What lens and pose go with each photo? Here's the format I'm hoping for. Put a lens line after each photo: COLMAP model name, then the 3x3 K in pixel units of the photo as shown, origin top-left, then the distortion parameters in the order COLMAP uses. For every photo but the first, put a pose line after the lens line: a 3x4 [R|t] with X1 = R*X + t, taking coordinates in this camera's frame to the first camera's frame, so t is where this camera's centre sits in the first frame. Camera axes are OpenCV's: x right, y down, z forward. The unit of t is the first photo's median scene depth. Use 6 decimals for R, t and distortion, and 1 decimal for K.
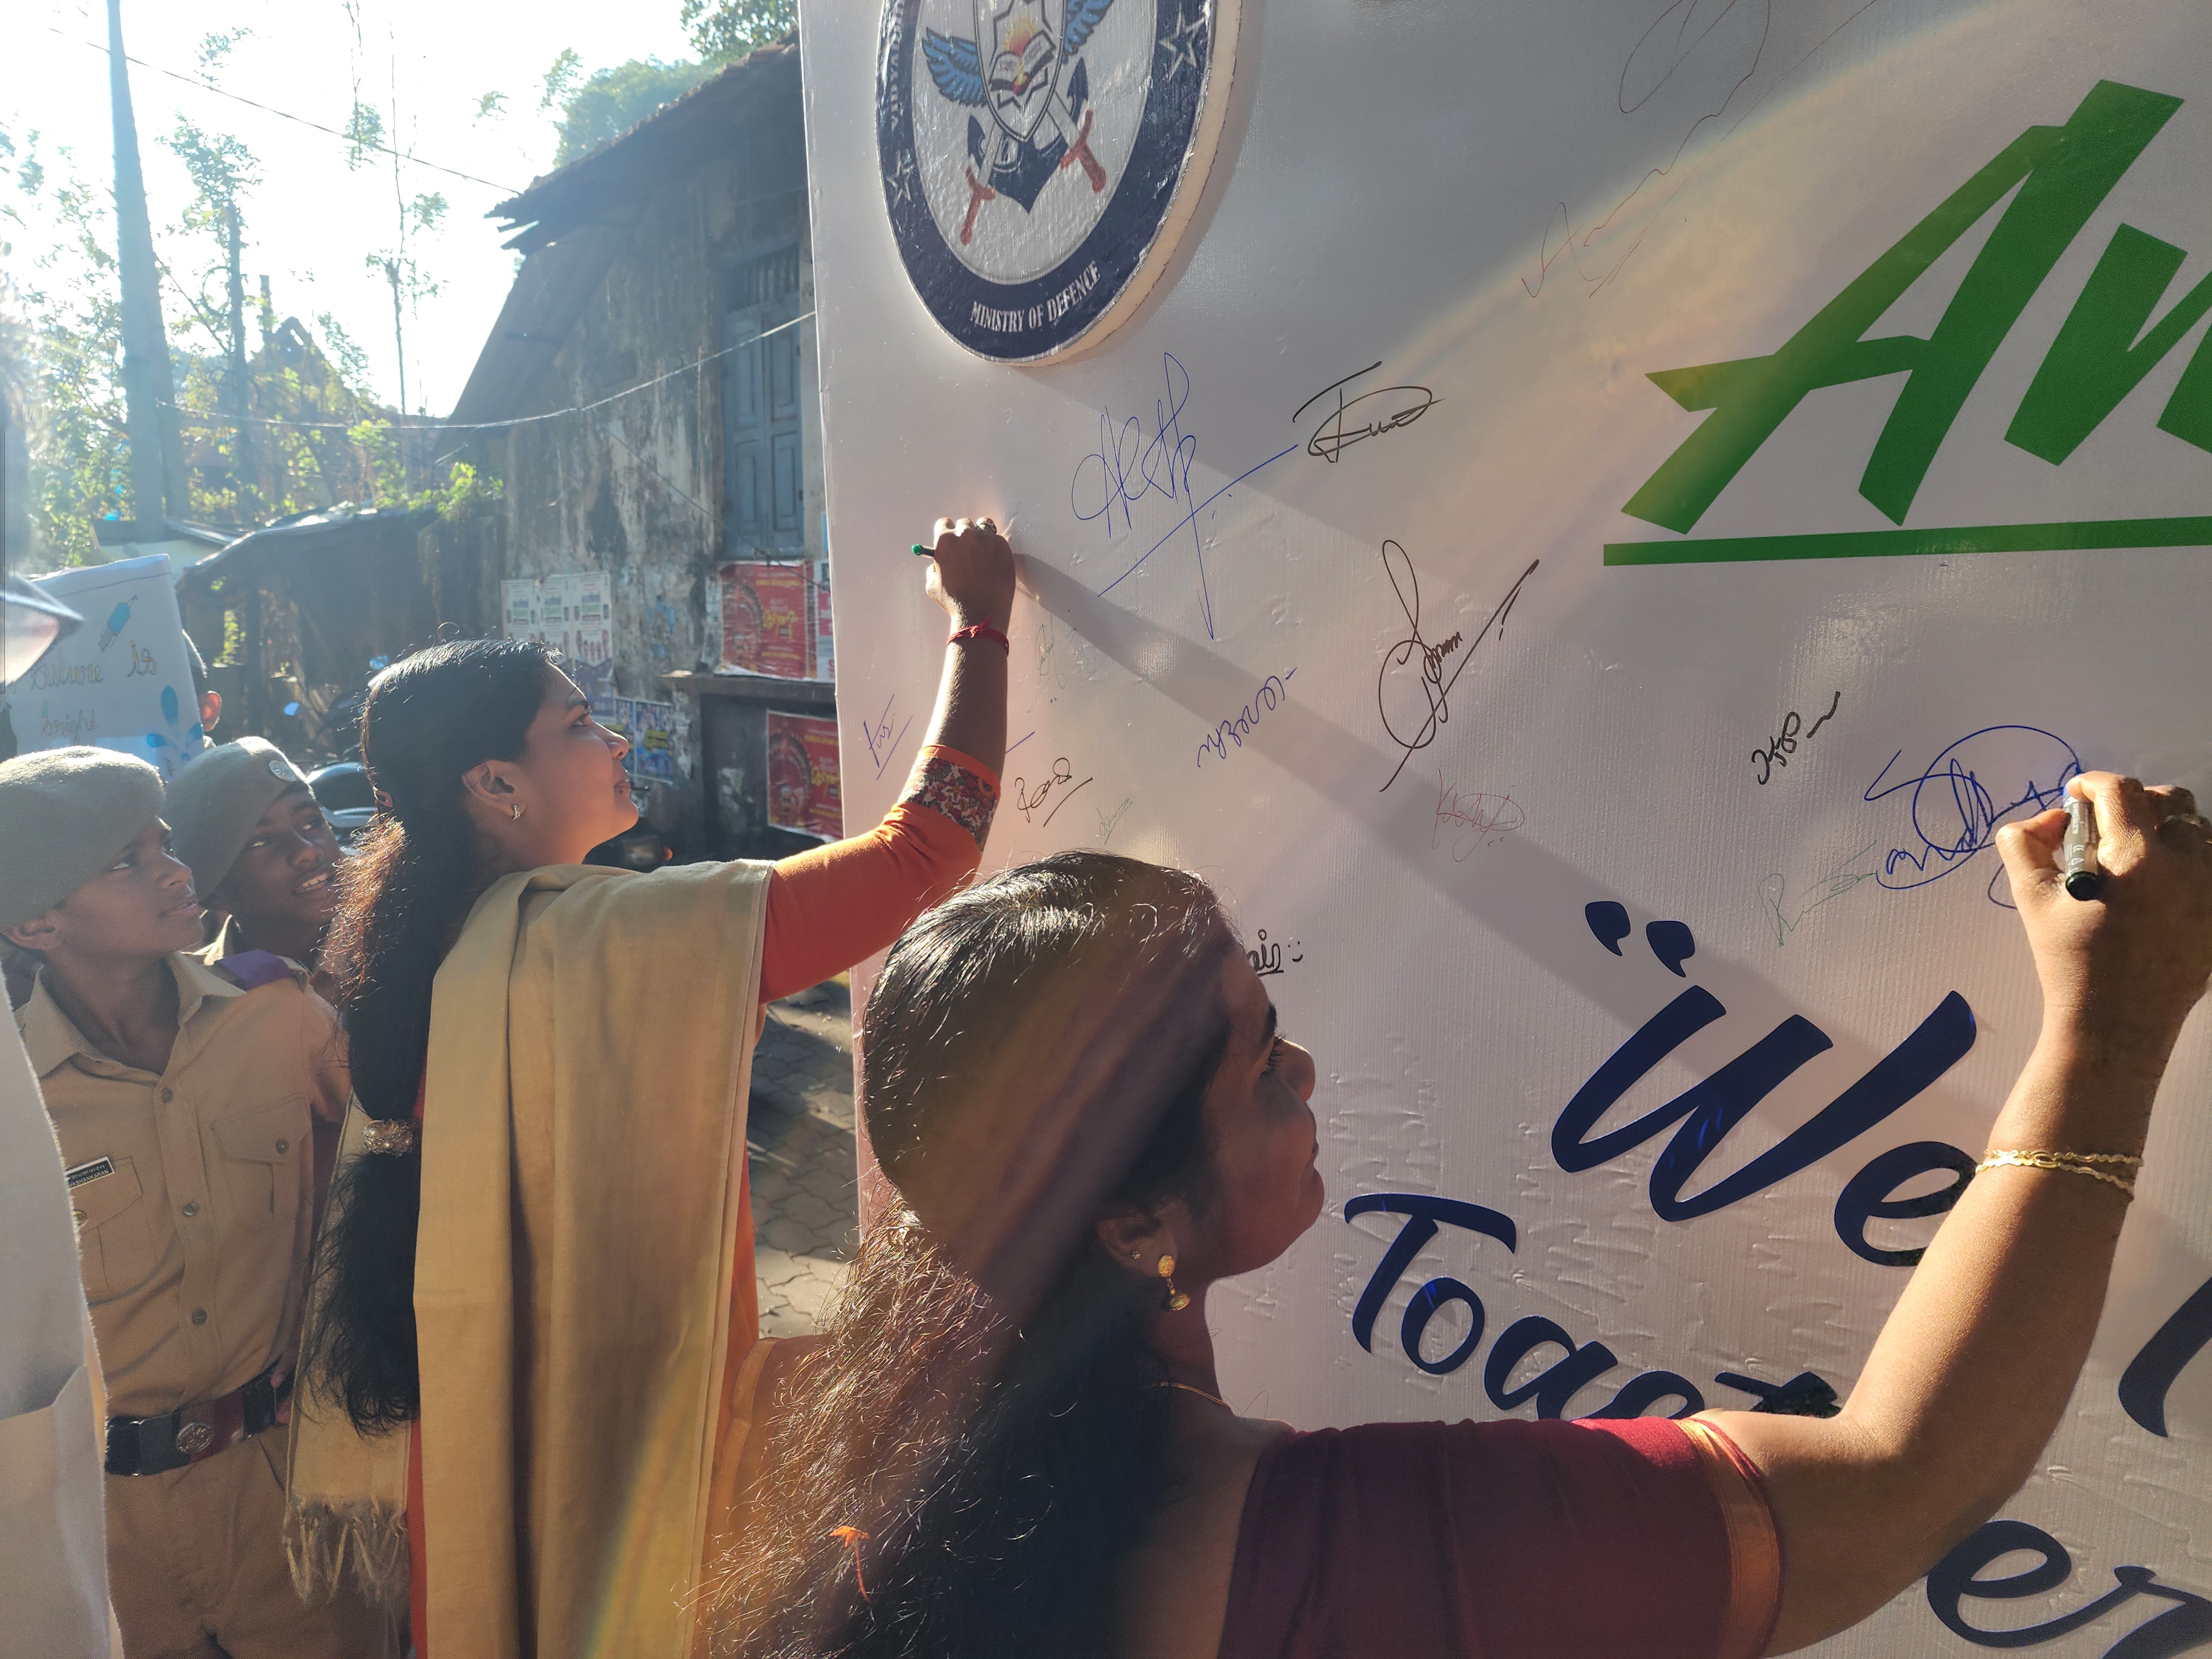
lens RADIAL K [[1494.4, 0, 1109.9], [0, 1494.4, 841.3], [0, 0, 1]] dist [0.071403, -0.074079]
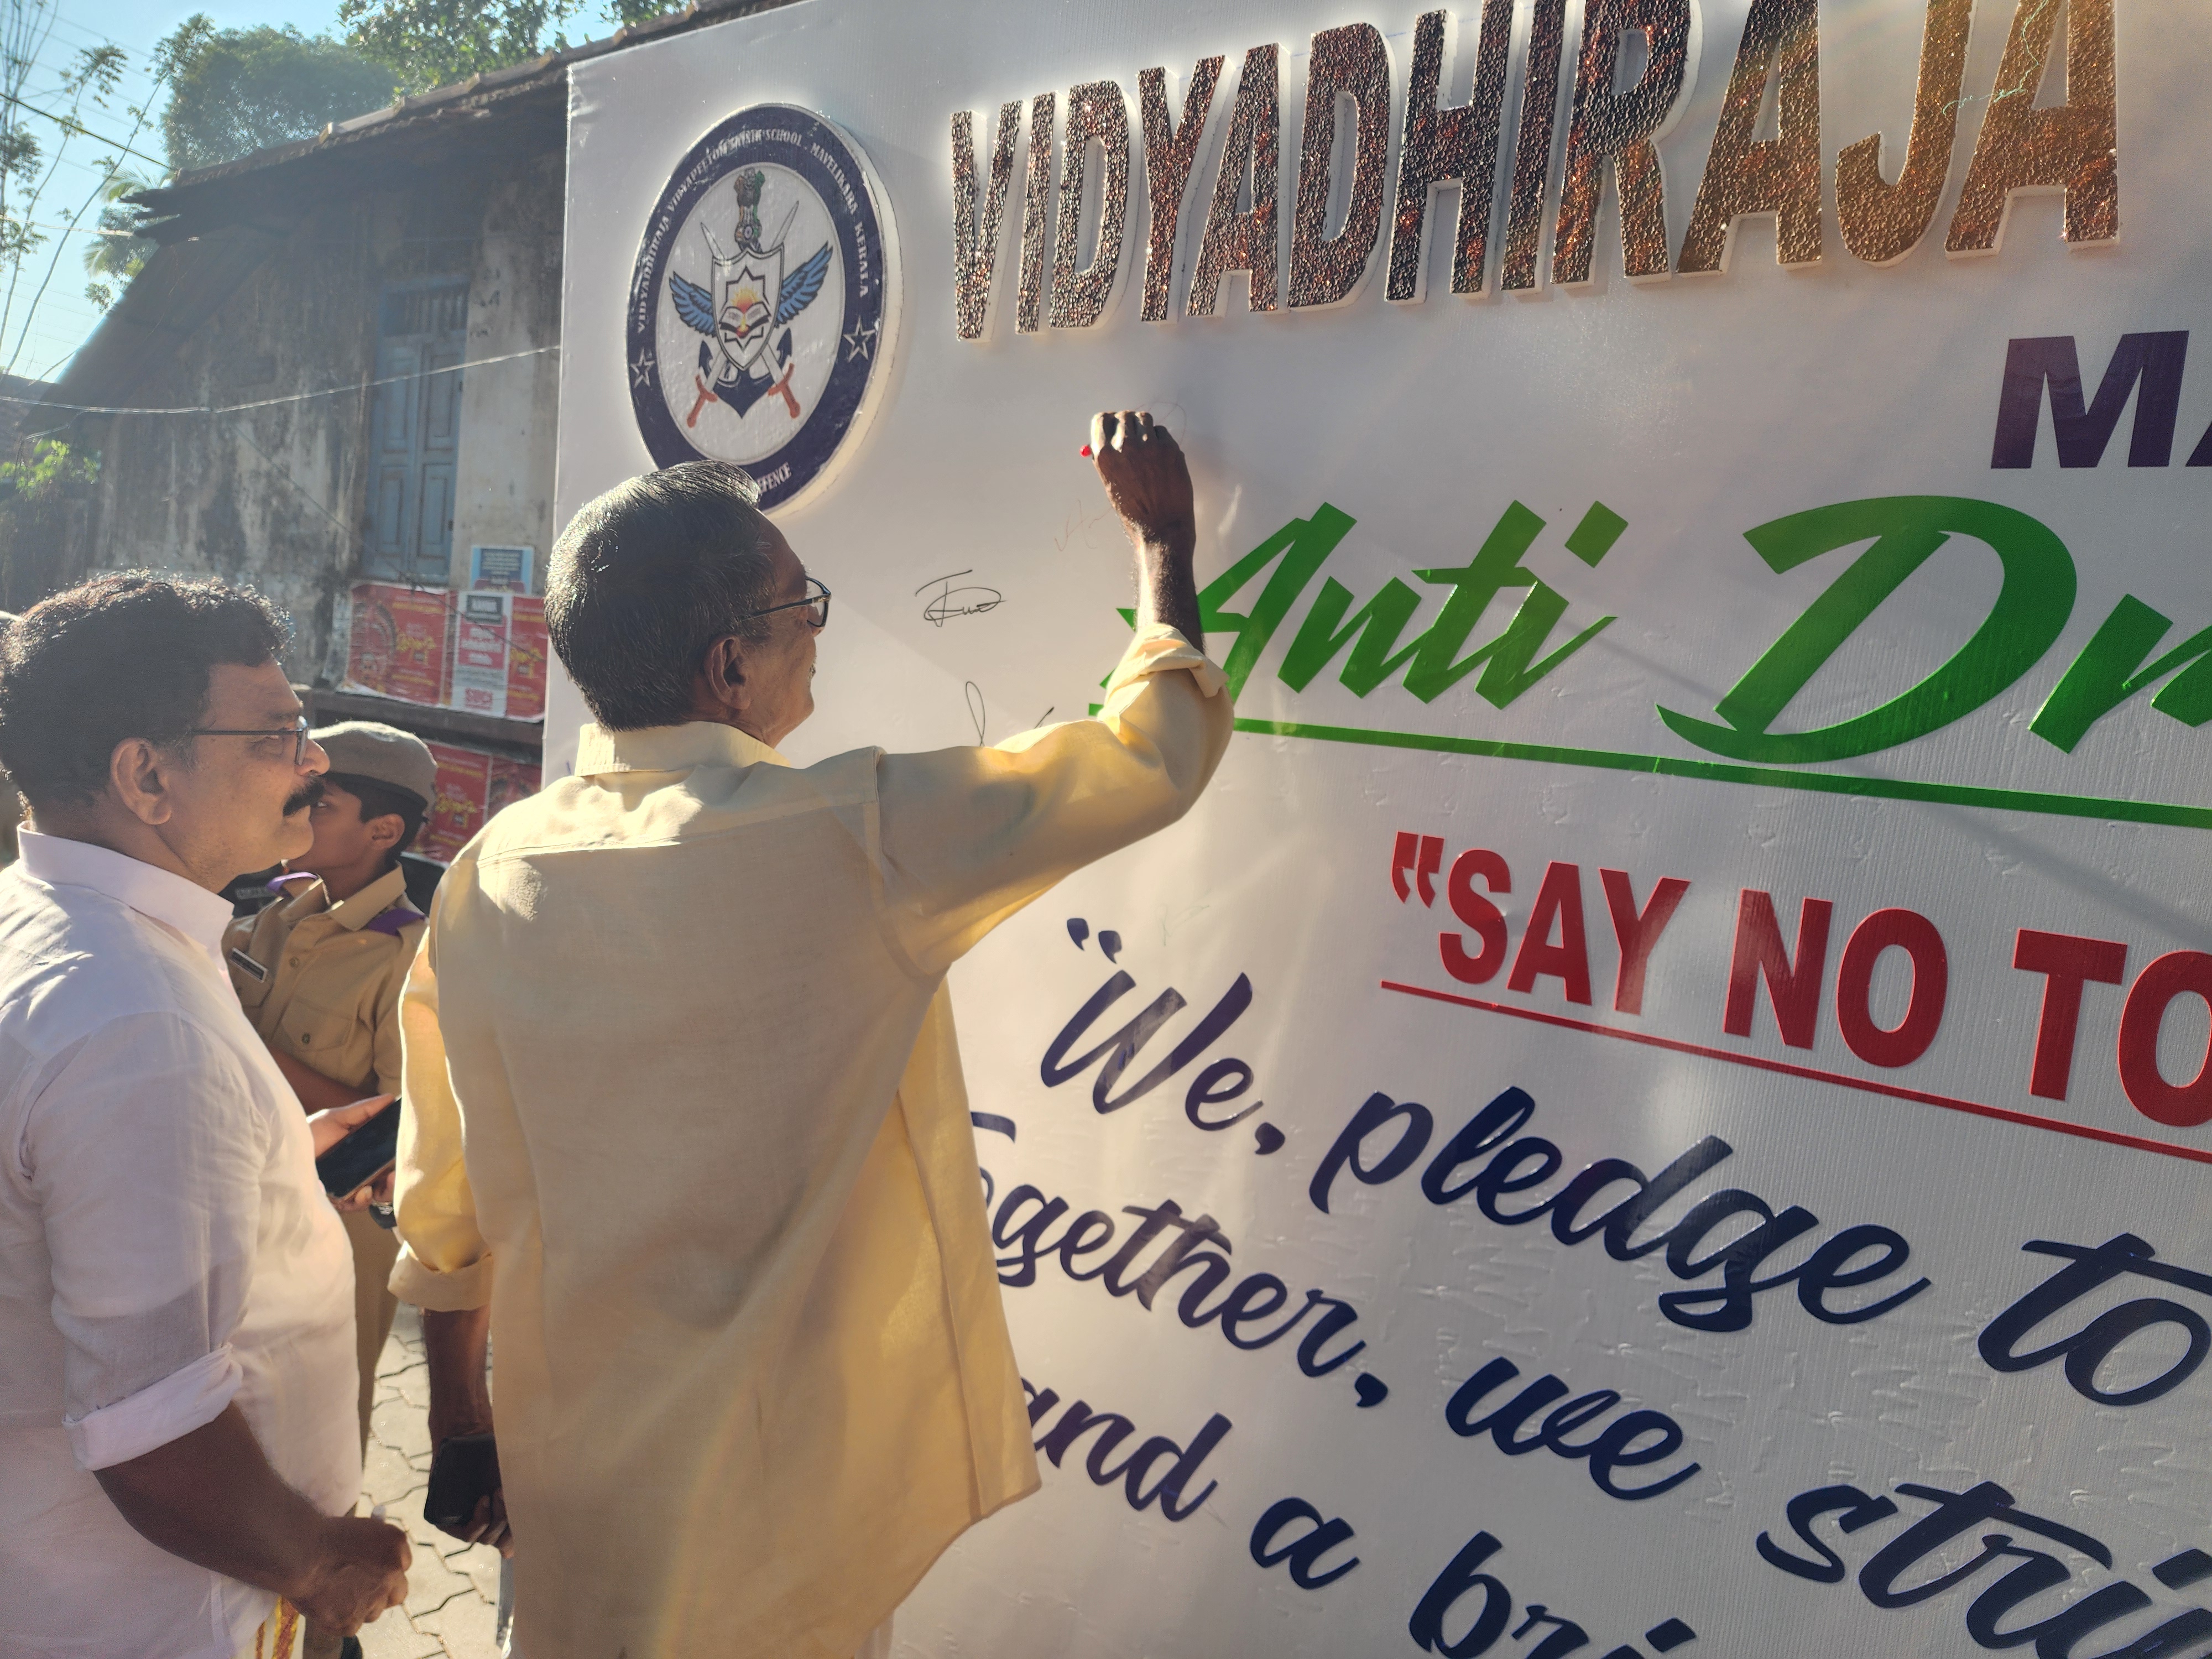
lens RADIAL K [[1494.4, 0, 1109.9], [0, 1494.4, 841.3], [0, 0, 1]] dist [0.071403, -0.074079]
pose [[0.967425, 0.074973, 0.241803, -0.006082], [-0.064248, 0.996581, -0.051952, 0.005771], [-0.244871, 0.034724, 0.968934, -0.084195]]
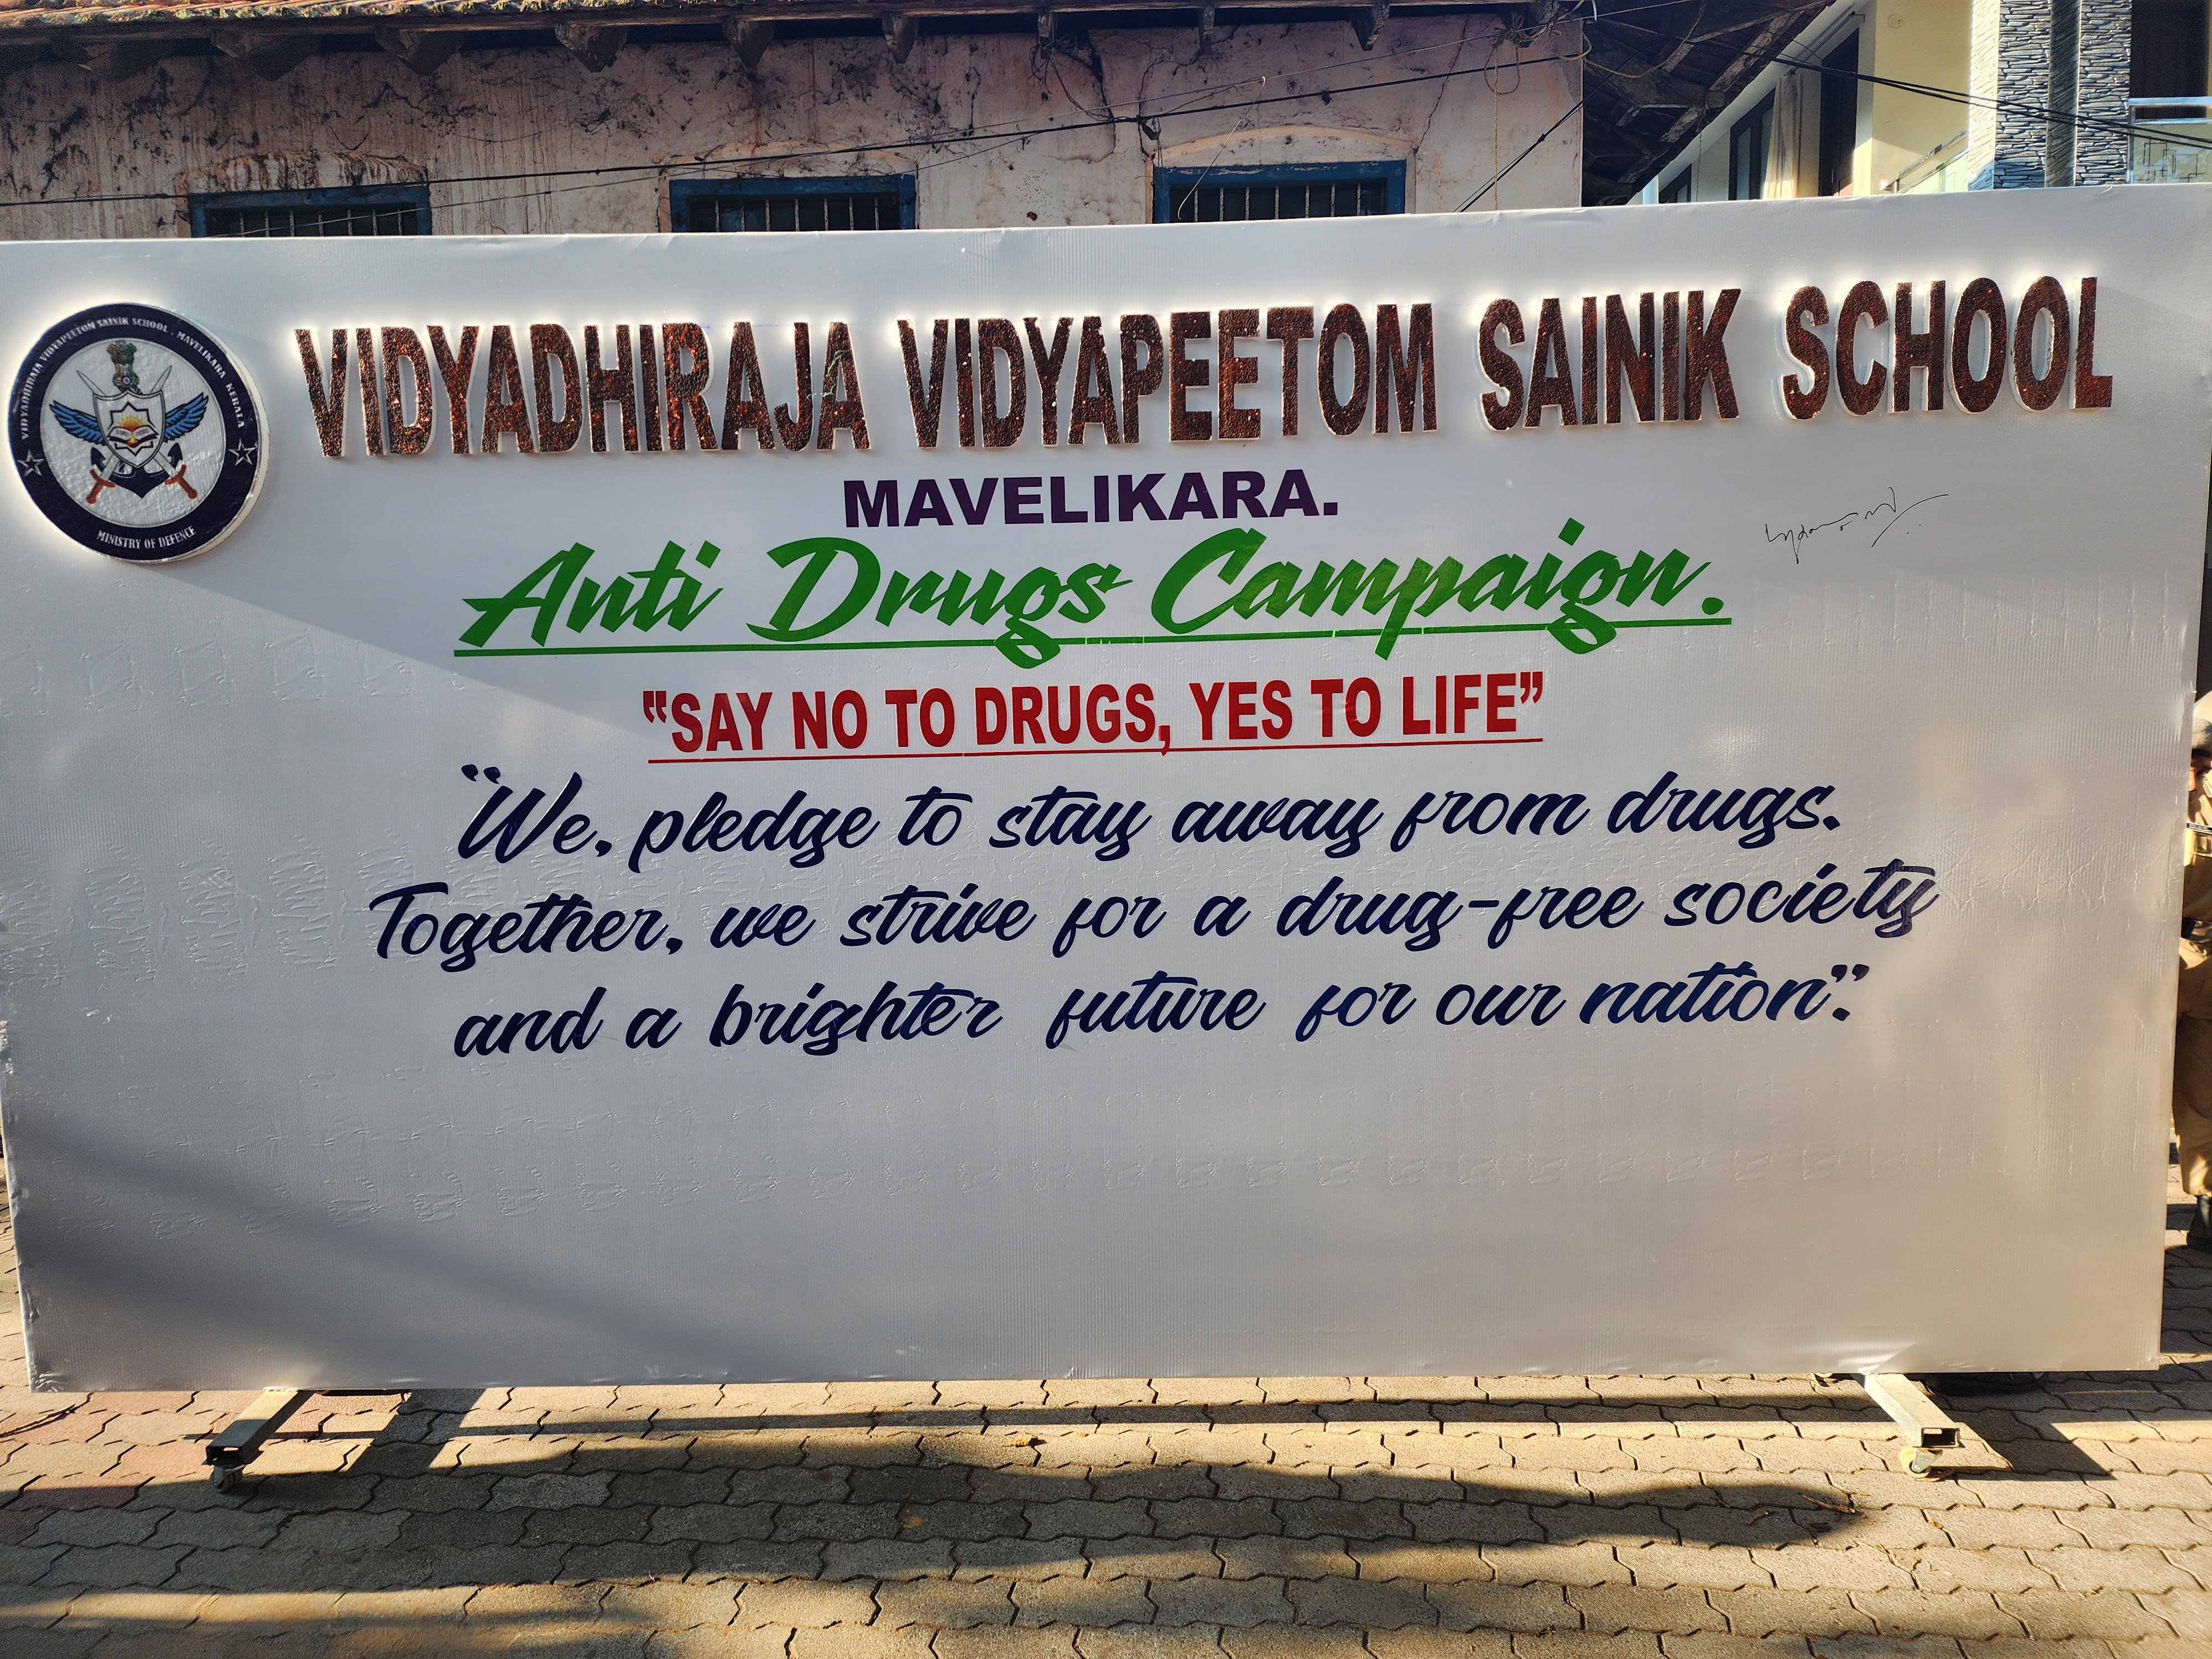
lens RADIAL K [[1494.4, 0, 1109.9], [0, 1494.4, 841.3], [0, 0, 1]] dist [0.071403, -0.074079]
pose [[0.623579, -0.108727, 0.774162, -0.182513], [0.136249, 0.990240, 0.029327, 0.041080], [-0.769795, 0.087191, 0.632307, -0.282093]]
